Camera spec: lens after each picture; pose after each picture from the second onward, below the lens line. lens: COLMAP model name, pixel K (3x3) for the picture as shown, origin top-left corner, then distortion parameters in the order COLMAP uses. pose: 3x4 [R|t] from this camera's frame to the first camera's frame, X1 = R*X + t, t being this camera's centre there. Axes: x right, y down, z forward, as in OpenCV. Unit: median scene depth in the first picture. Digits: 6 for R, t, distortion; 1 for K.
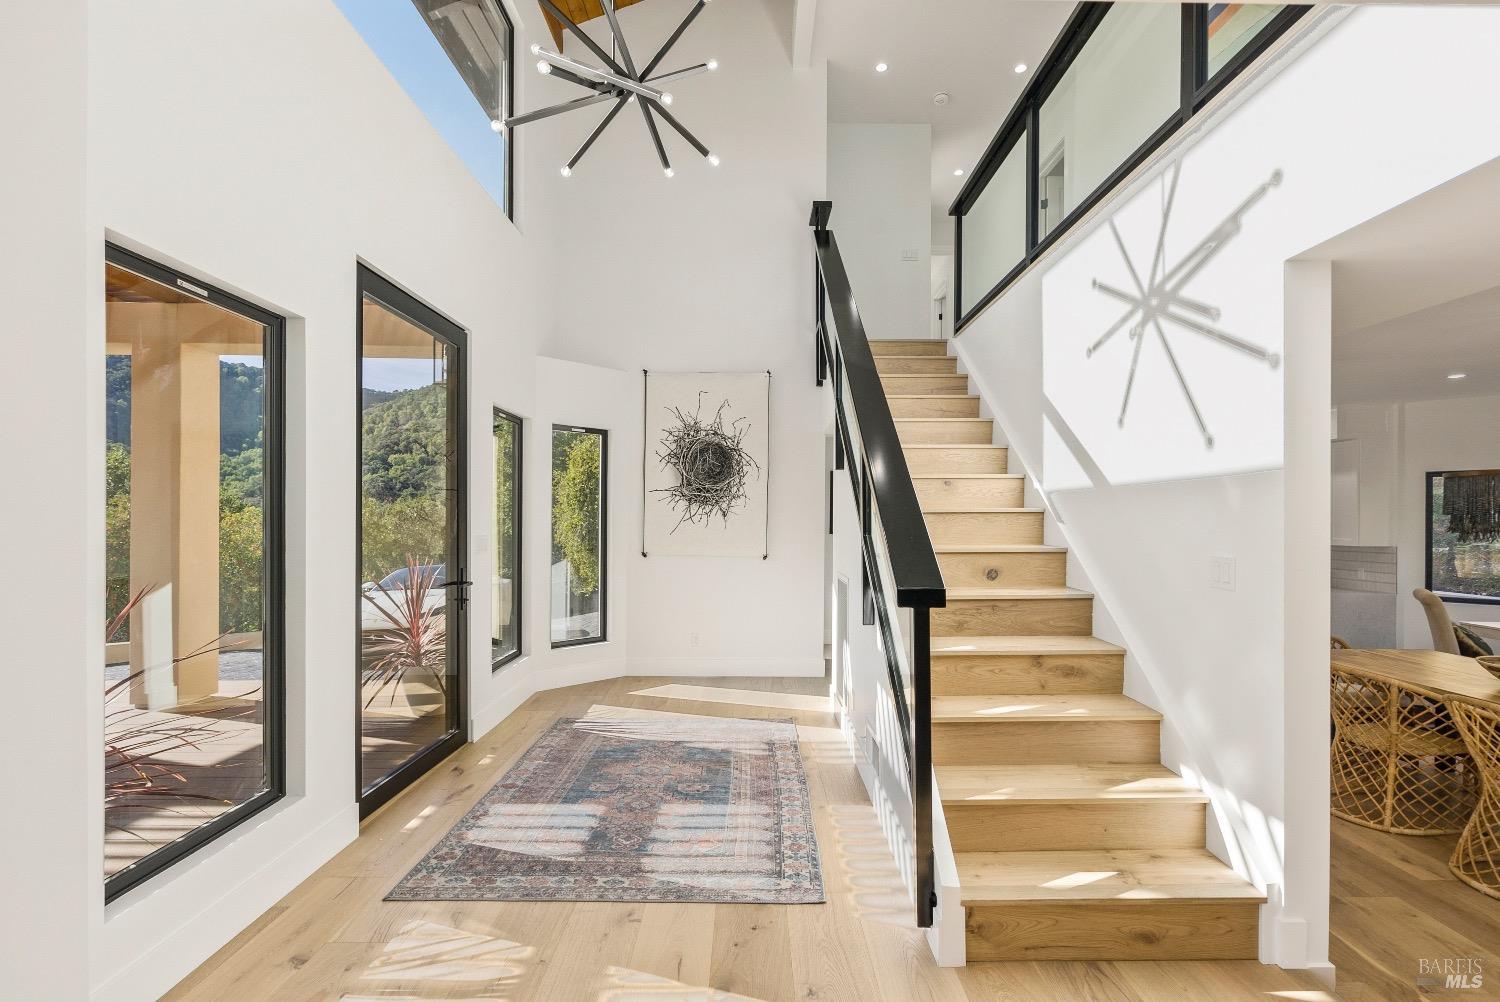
lens RADIAL K [[673.5, 0, 750.0], [0, 673.5, 501.0], [0, 0, 1]] dist [-0.000536, 0.001084]
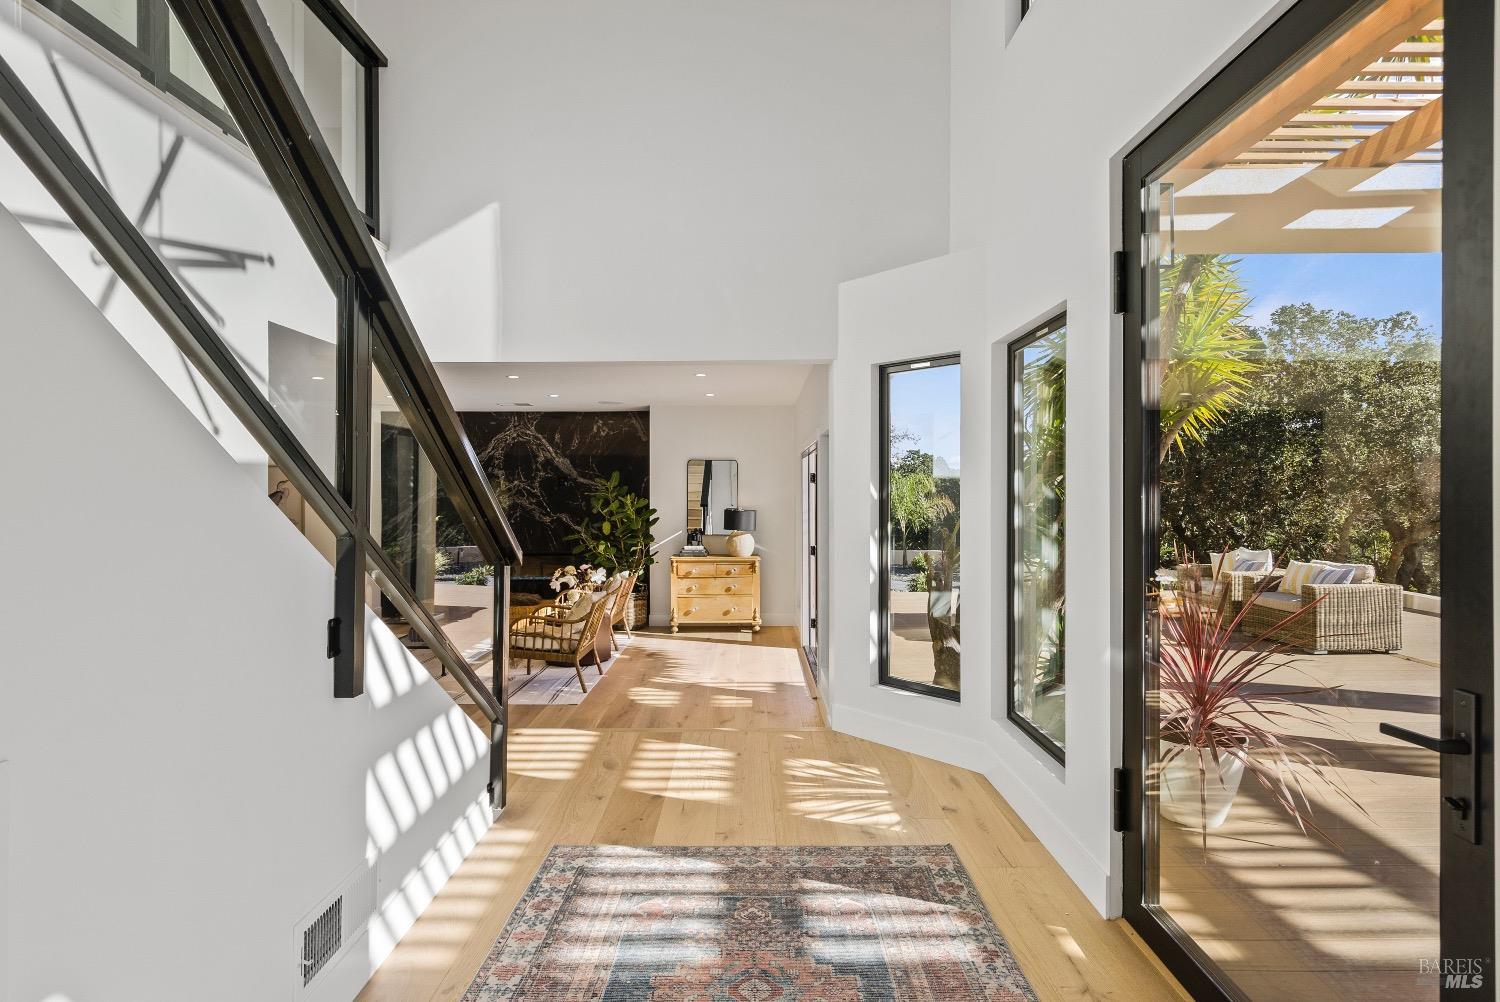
lens RADIAL K [[744.9, 0, 750.0], [0, 744.9, 501.0], [0, 0, 1]] dist [0.002380, 0.000095]
pose [[-0.999975, -0.004033, 0.005875, -0.197055], [-0.004033, 0.999992, 0.000062, 0.024889], [-0.005876, 0.000038, -0.999983, 2.017781]]
